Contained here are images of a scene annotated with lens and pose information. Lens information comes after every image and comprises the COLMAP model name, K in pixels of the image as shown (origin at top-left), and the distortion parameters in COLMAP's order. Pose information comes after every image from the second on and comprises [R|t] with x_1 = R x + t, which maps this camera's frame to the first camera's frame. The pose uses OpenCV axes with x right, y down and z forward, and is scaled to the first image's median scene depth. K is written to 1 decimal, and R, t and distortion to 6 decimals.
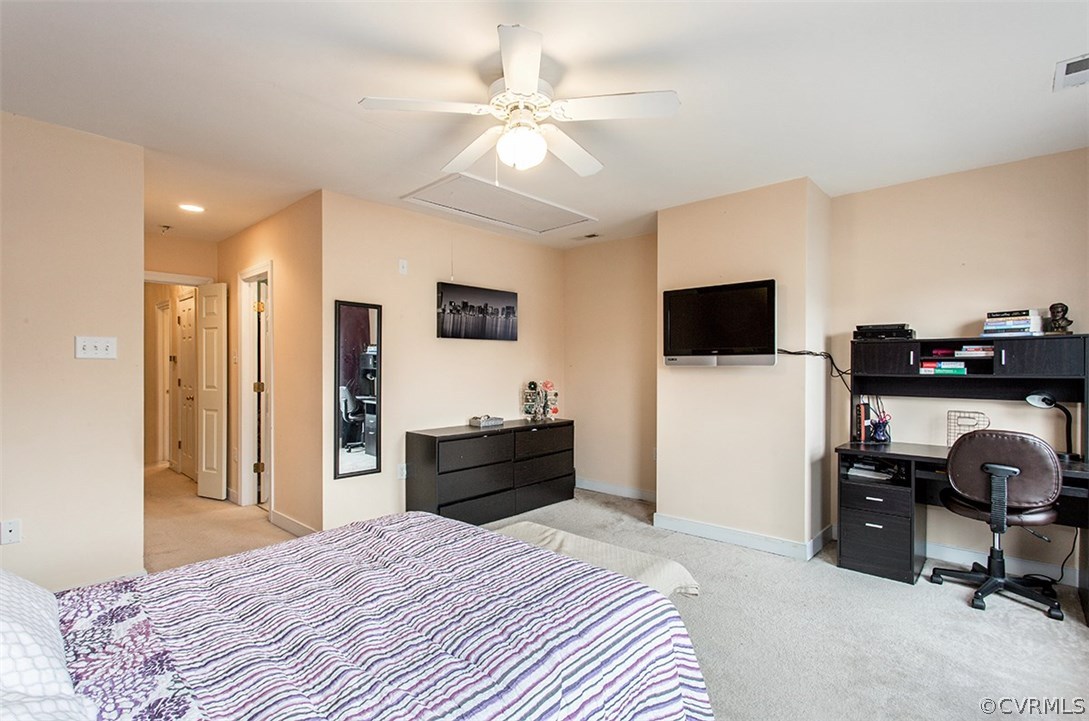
lens RADIAL K [[516.1, 0, 536.2], [0, 516.1, 363.3], [0, 0, 1]] dist [0.000023, -0.000534]
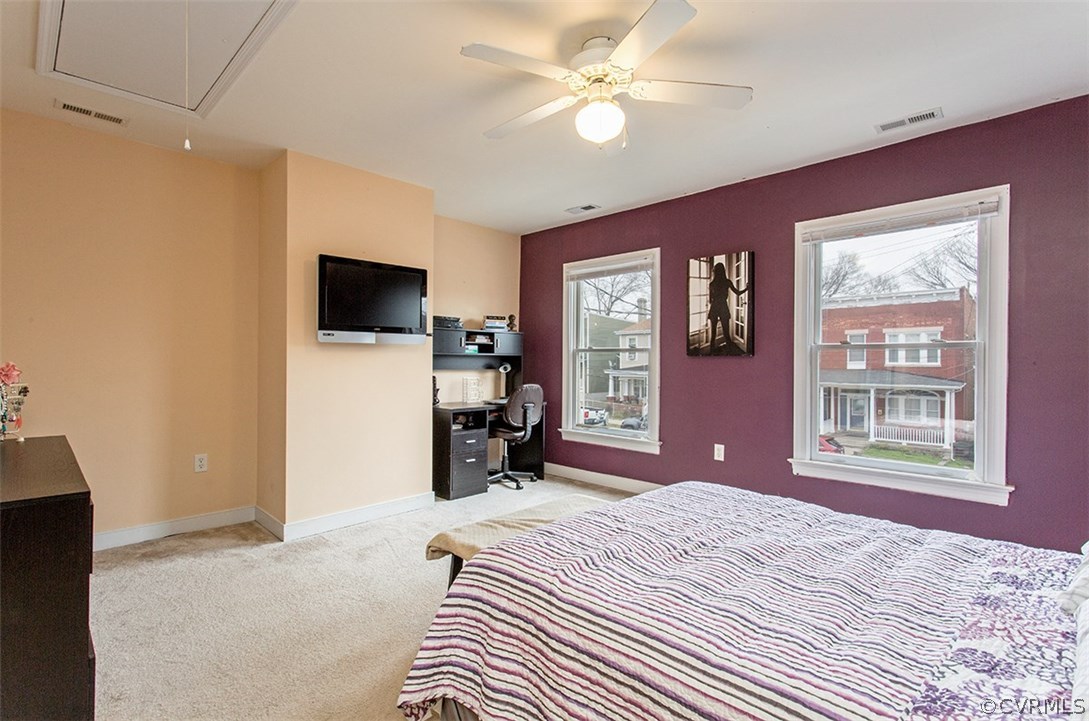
lens RADIAL K [[516.1, 0, 536.2], [0, 516.1, 363.3], [0, 0, 1]] dist [0.000023, -0.000534]
pose [[0.044645, -0.007369, 0.998976, -0.750552], [-0.006895, 0.999947, 0.007685, 0.038649], [-0.998979, -0.007231, 0.044592, 0.773249]]
